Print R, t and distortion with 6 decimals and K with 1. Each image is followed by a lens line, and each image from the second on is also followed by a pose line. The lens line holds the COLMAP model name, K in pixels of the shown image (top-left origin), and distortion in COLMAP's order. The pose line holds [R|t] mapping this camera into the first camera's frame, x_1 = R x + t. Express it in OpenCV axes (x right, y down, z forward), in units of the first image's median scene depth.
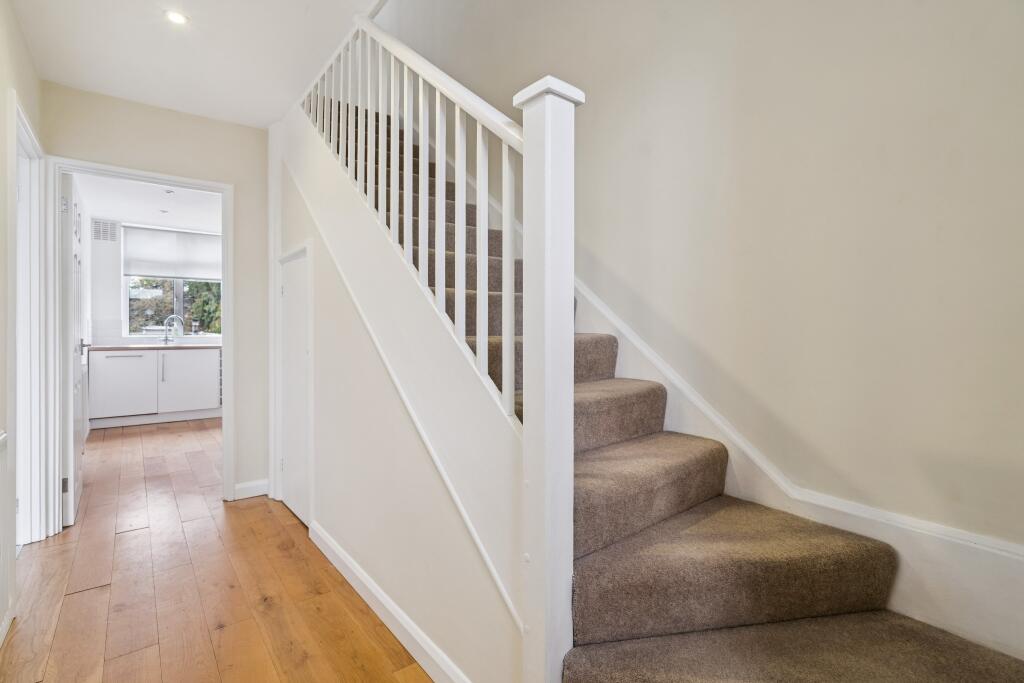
lens RADIAL K [[468.1, 0, 514.5], [0, 468.1, 328.6], [0, 0, 1]] dist [-0.003640, 0.000212]
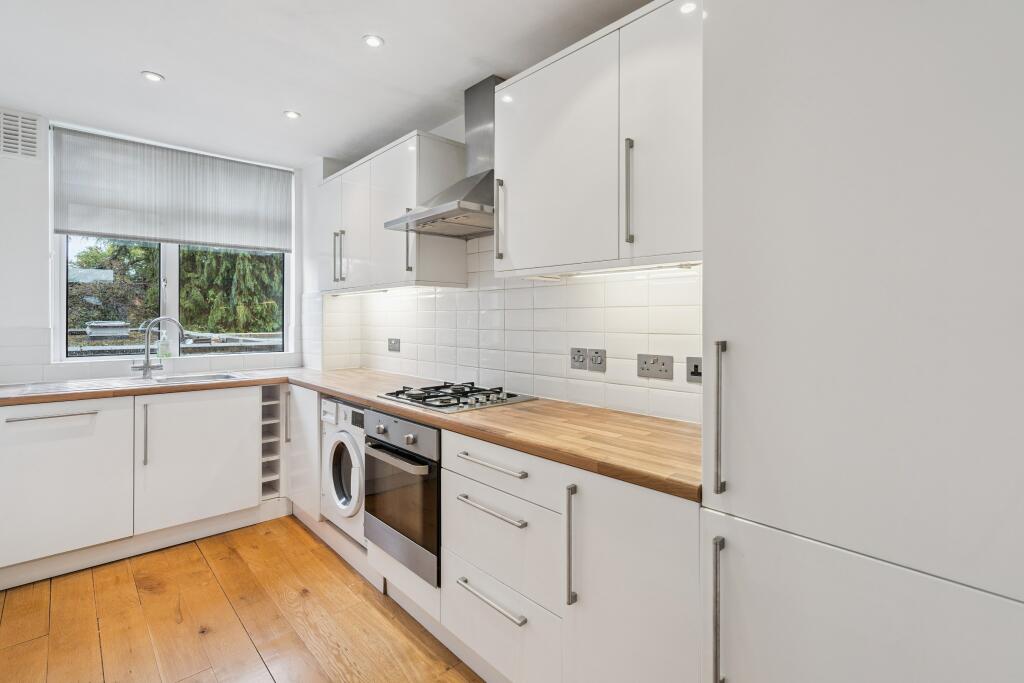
lens RADIAL K [[485.3, 0, 510.8], [0, 485.3, 318.0], [0, 0, 1]] dist [-0.013530, -0.000203]
pose [[0.998319, -0.000697, 0.057955, -0.398101], [0.000446, 0.999990, 0.004357, -0.026814], [-0.057957, -0.004324, 0.998310, 0.483028]]
